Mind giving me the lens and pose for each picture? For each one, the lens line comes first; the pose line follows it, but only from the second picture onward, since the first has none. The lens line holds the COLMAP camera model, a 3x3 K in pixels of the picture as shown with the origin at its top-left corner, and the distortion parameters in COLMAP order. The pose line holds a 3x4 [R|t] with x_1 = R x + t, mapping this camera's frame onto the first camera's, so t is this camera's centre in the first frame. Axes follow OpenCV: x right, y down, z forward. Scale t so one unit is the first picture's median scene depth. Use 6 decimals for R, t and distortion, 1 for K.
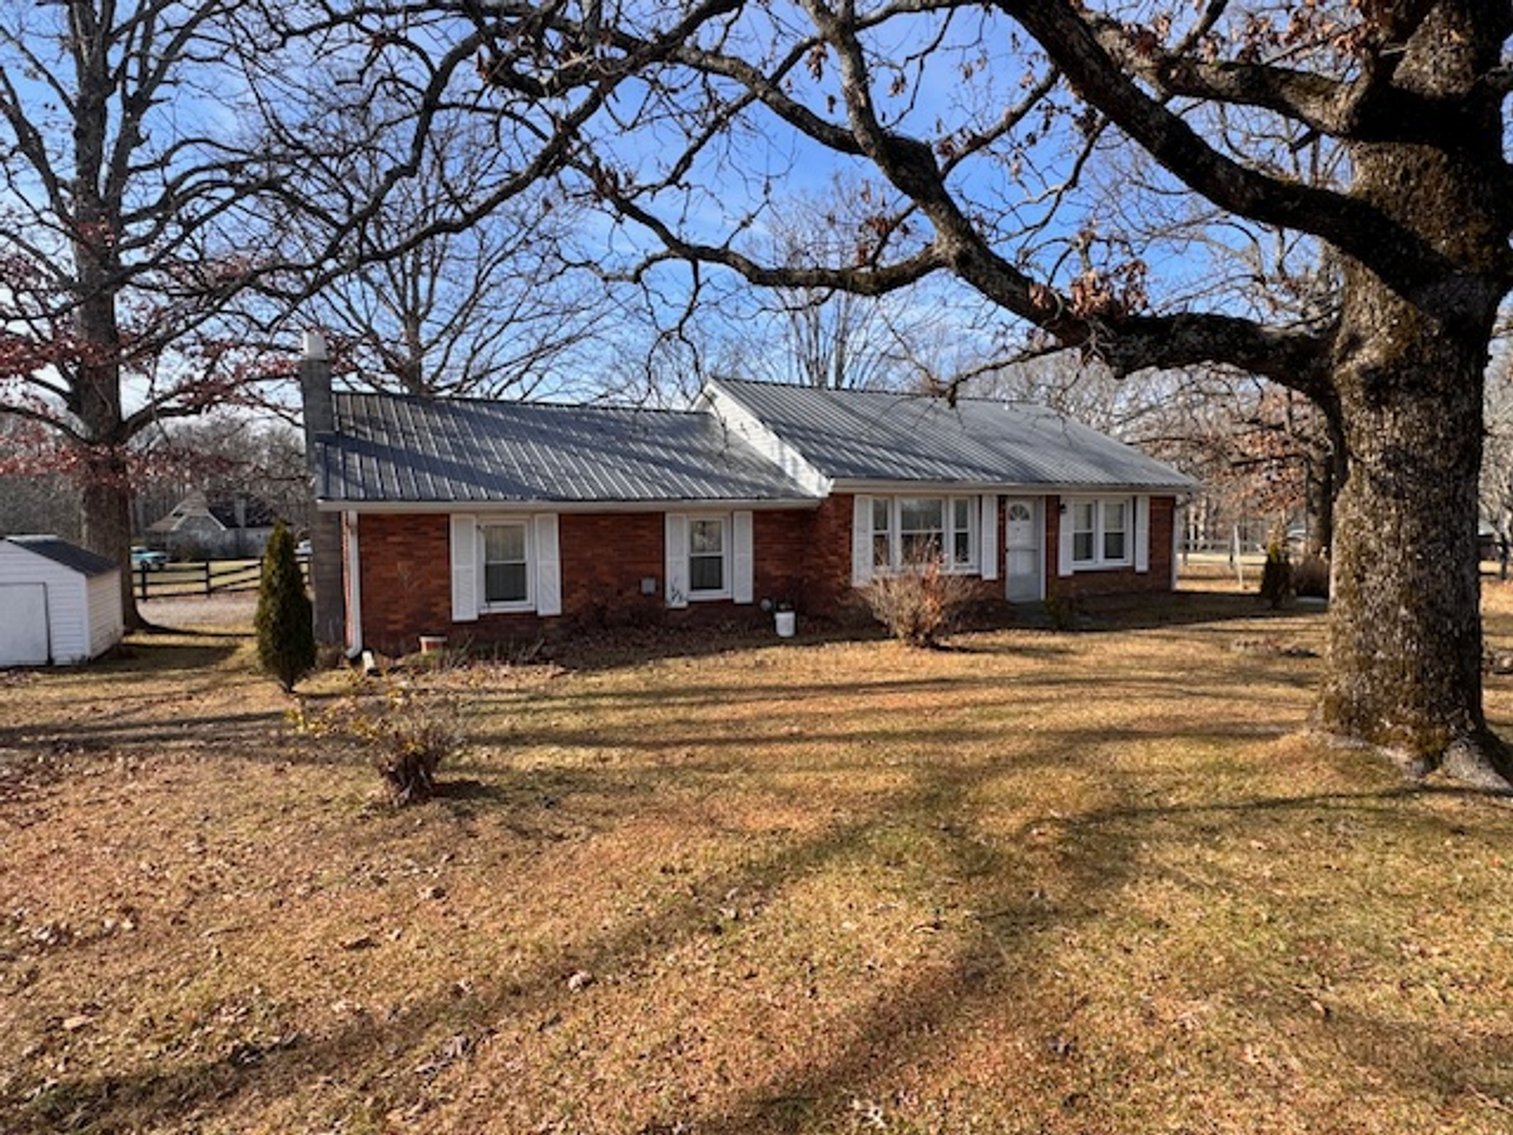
lens RADIAL K [[807.7, 0, 764.1], [0, 807.7, 558.7], [0, 0, 1]] dist [-0.019333, 0.008252]
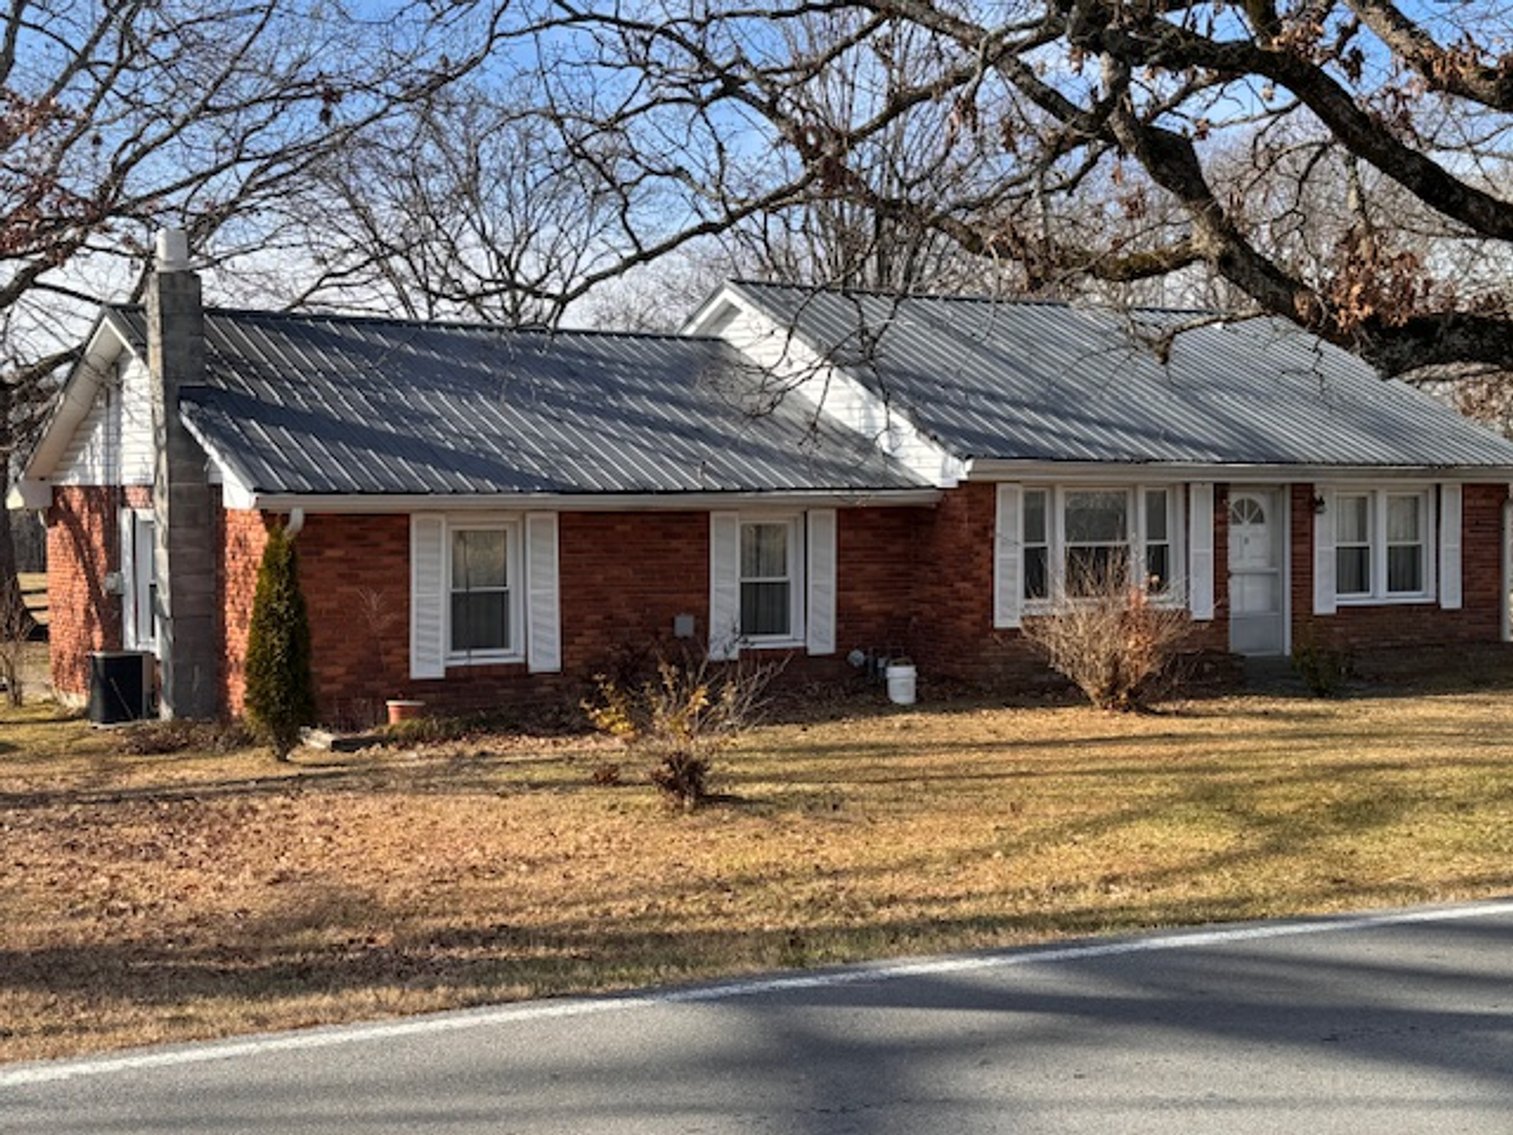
lens RADIAL K [[1988.3, 0, 732.4], [0, 1988.3, 526.3], [0, 0, 1]] dist [0.040875, 0.000000]
pose [[0.997199, 0.002426, 0.074755, -0.234936], [0.000914, 0.999004, -0.044602, 0.025928], [-0.074789, 0.044545, 0.996204, -0.599311]]
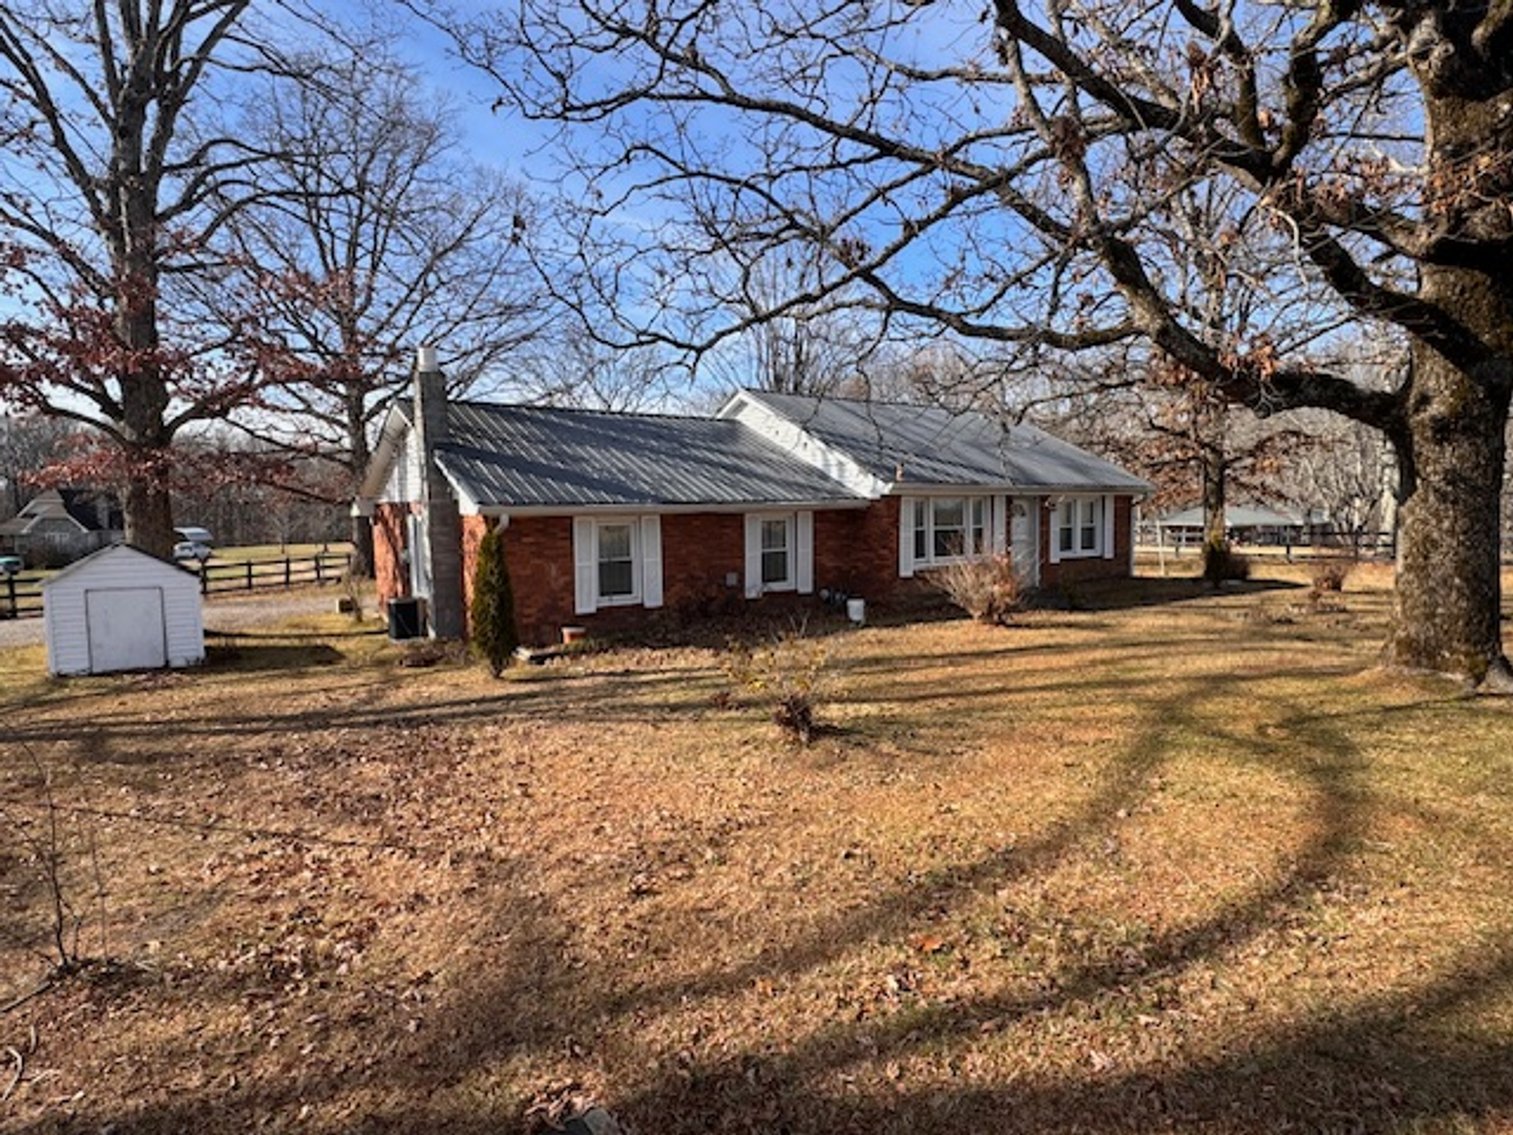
lens RADIAL K [[807.7, 0, 756.6], [0, 807.7, 562.8], [0, 0, 1]] dist [-0.019333, 0.008252]
pose [[0.988944, -0.015884, 0.147433, -0.289142], [0.014359, 0.999832, 0.011401, -0.001025], [-0.147589, -0.009158, 0.989006, -0.115368]]
